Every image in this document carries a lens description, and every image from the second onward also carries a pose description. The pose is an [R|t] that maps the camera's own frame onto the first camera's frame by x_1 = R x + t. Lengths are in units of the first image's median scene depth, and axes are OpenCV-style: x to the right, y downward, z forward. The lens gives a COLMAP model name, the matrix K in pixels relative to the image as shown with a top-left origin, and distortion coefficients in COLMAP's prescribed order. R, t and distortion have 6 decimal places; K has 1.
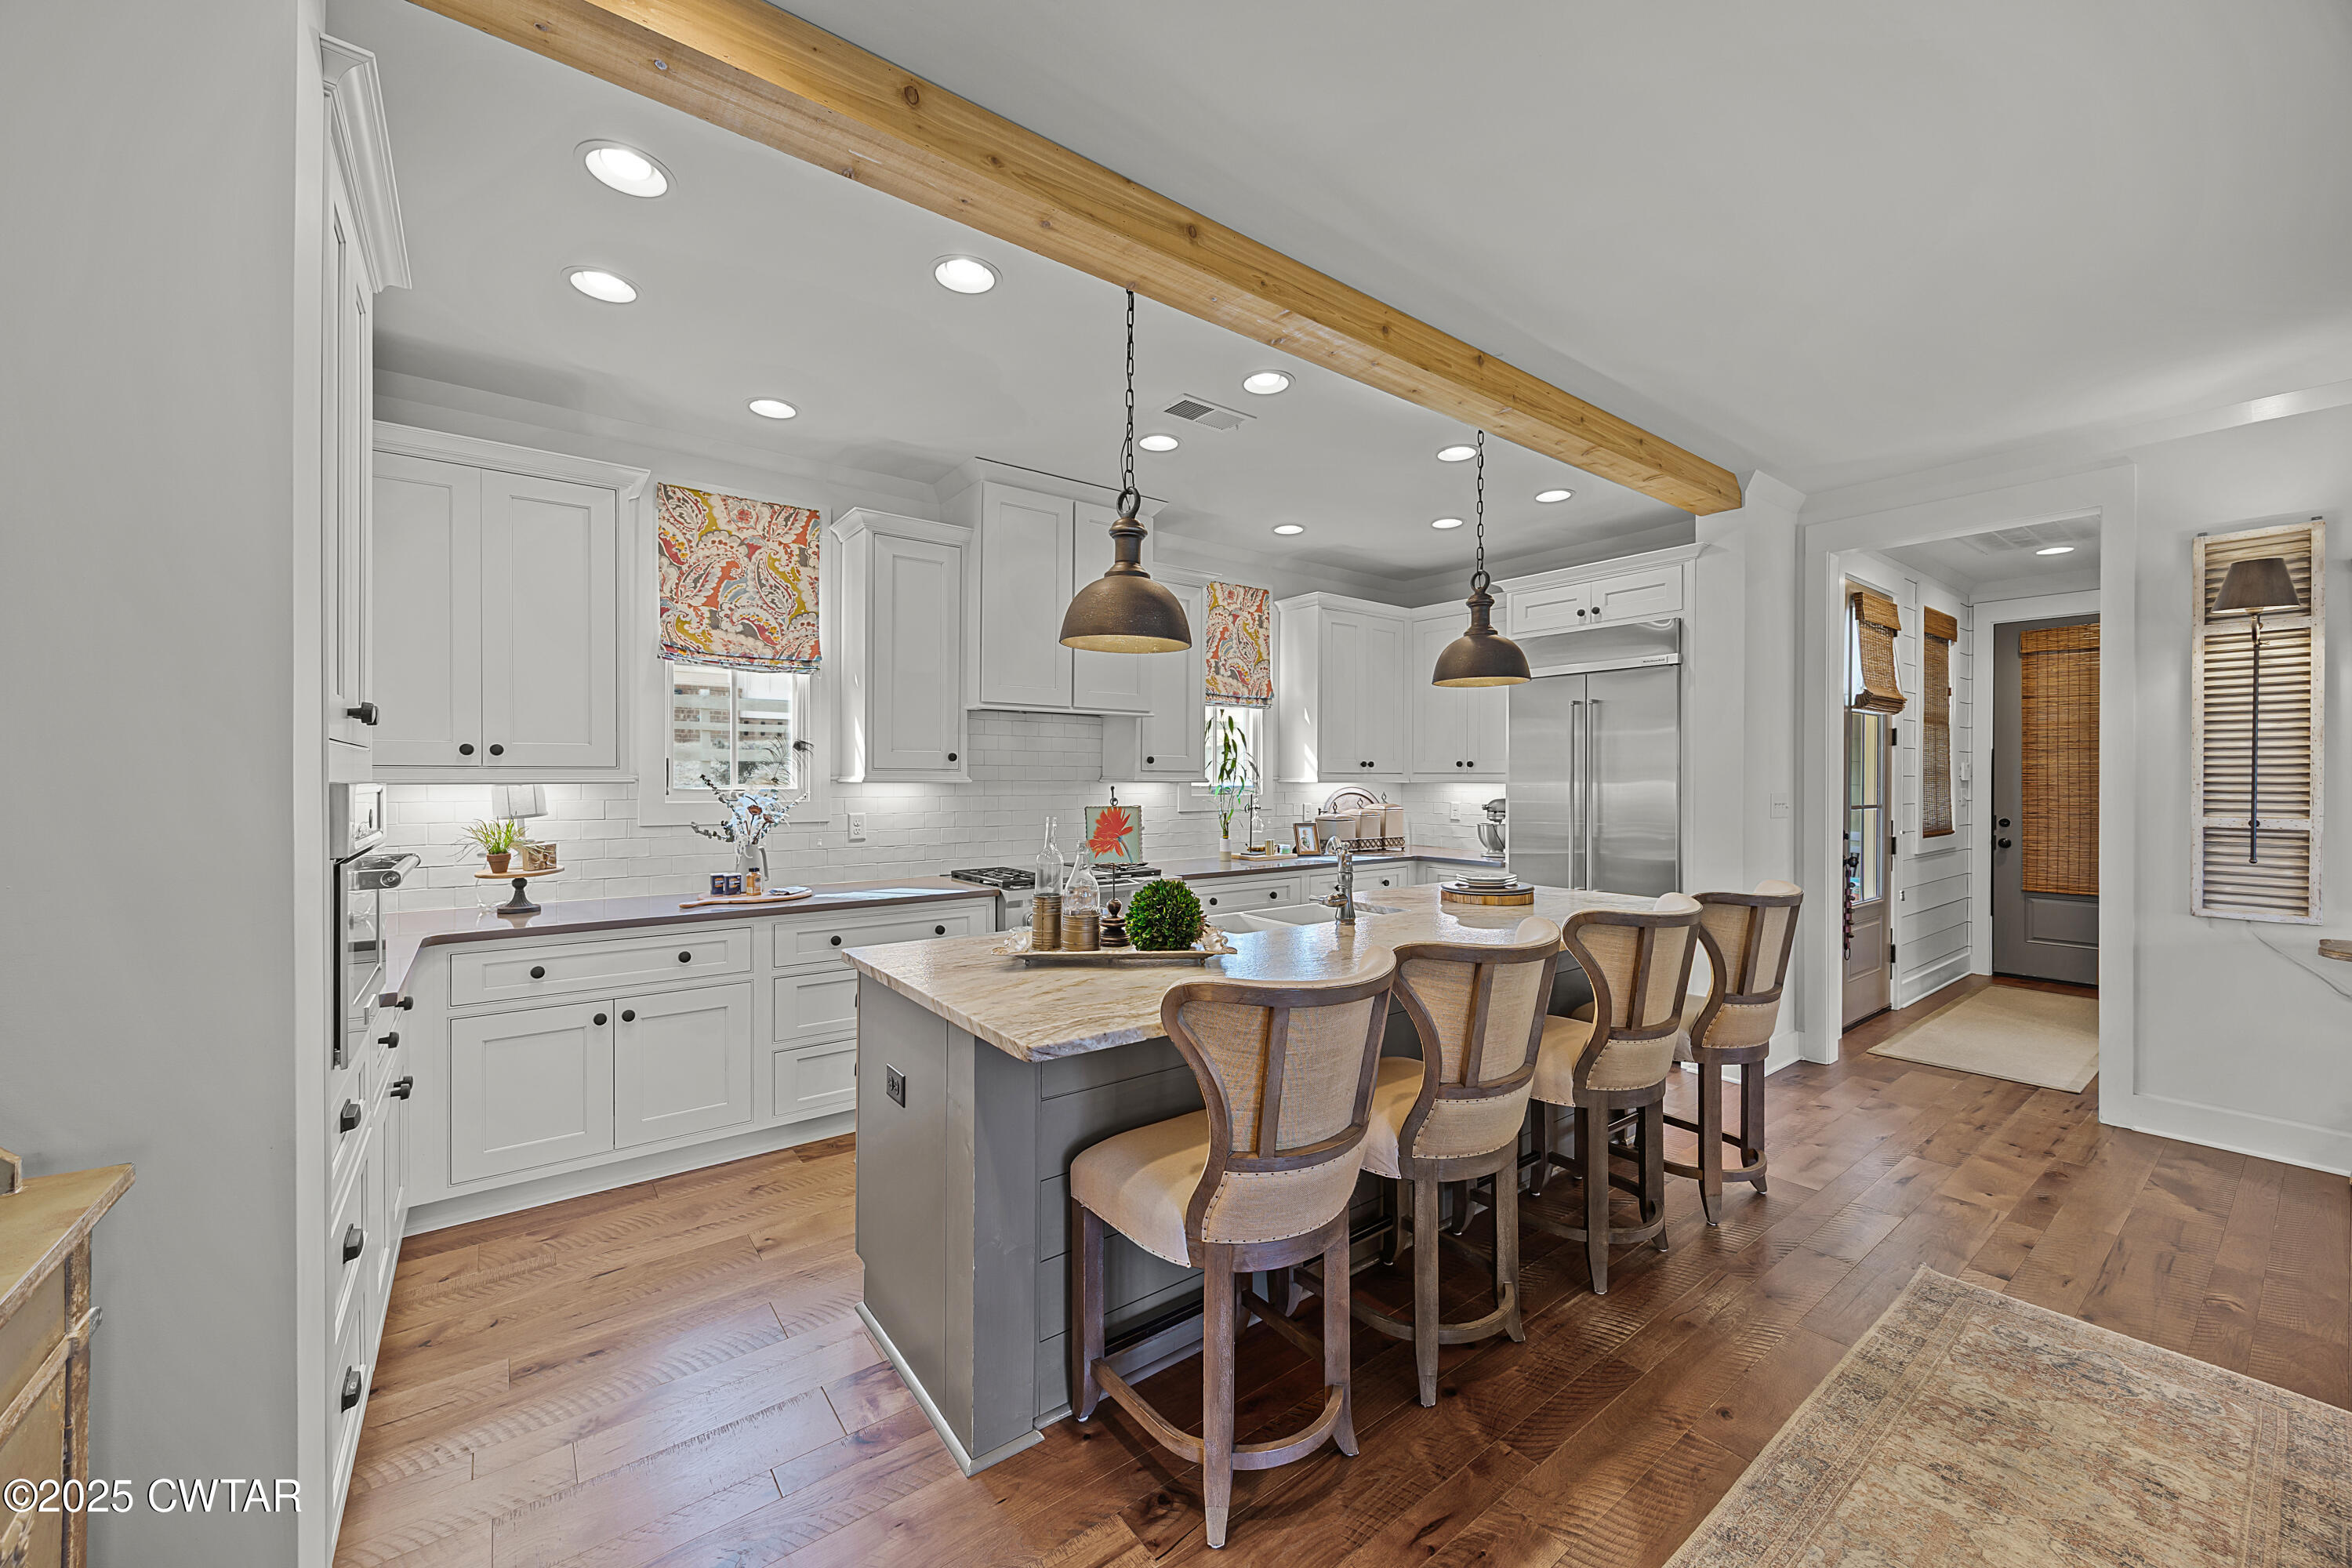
lens RADIAL K [[903.3, 0, 1183.0], [0, 903.3, 780.8], [0, 0, 1]] dist [0.003416, 0.000323]
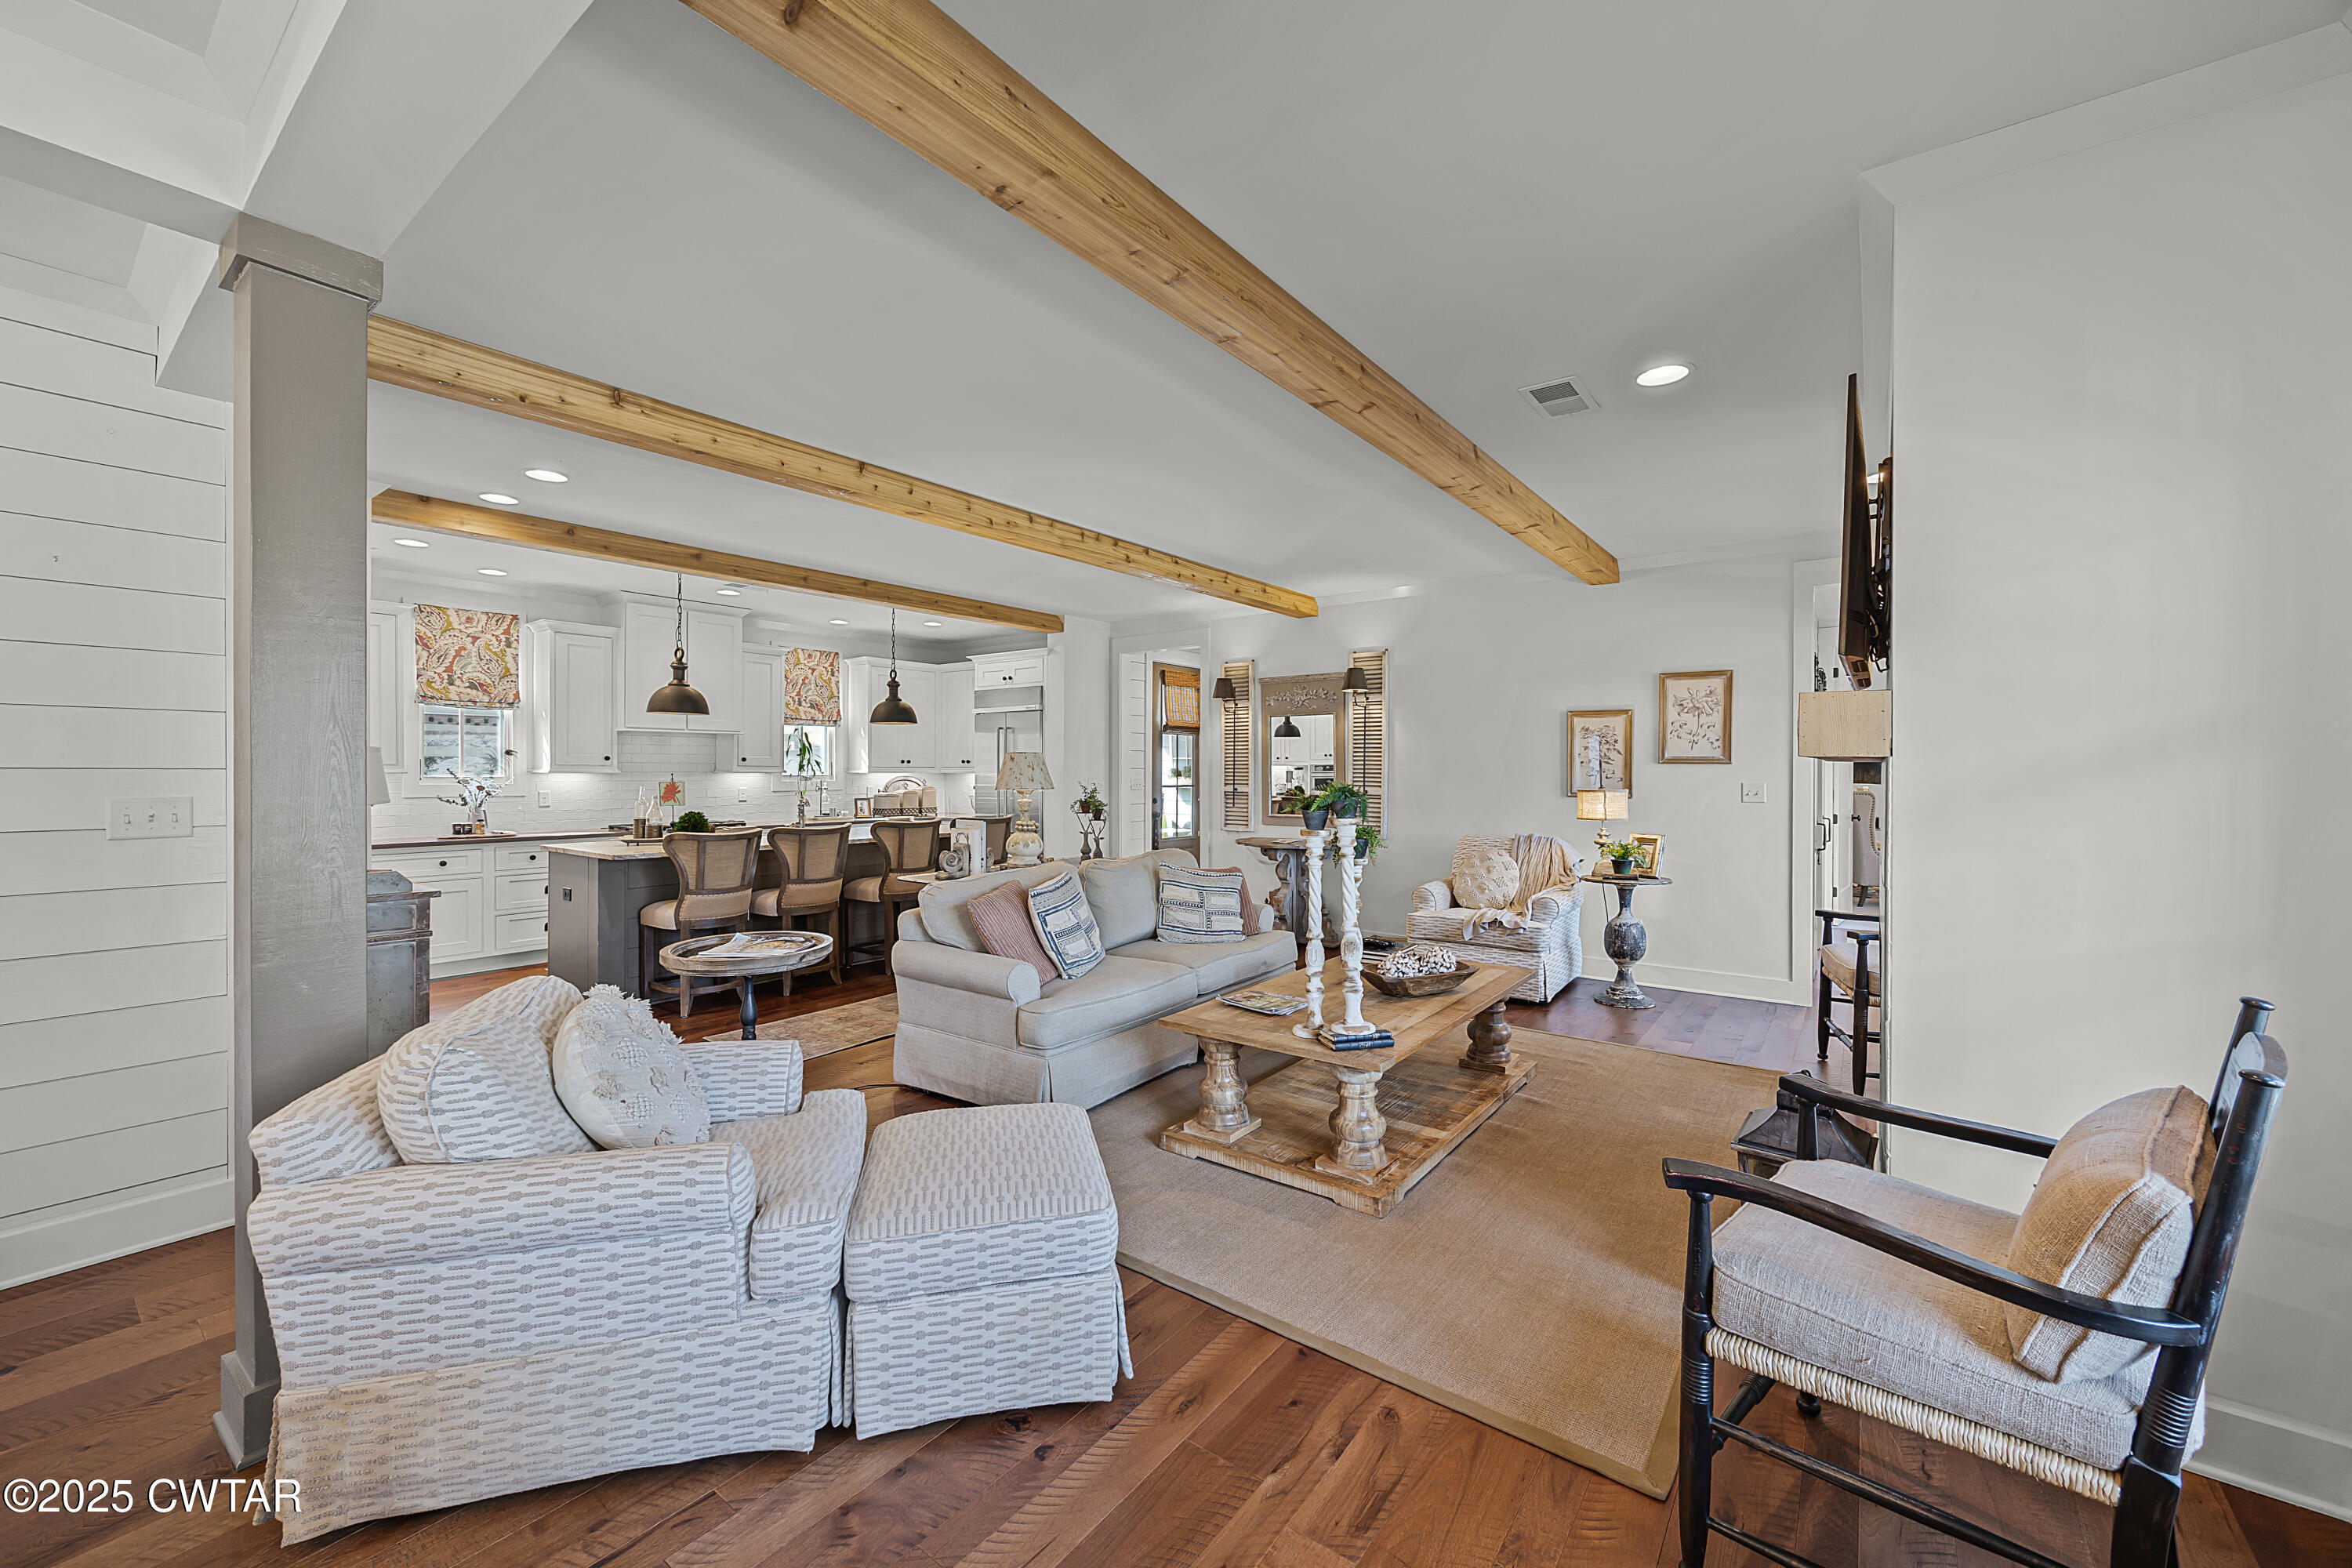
lens RADIAL K [[903.3, 0, 1172.5], [0, 903.3, 775.6], [0, 0, 1]] dist [0.003416, 0.000323]
pose [[0.963681, -0.002476, 0.267045, 0.361158], [0.001715, 0.999994, 0.003081, 0.004028], [-0.267051, -0.002511, 0.963679, -1.066654]]
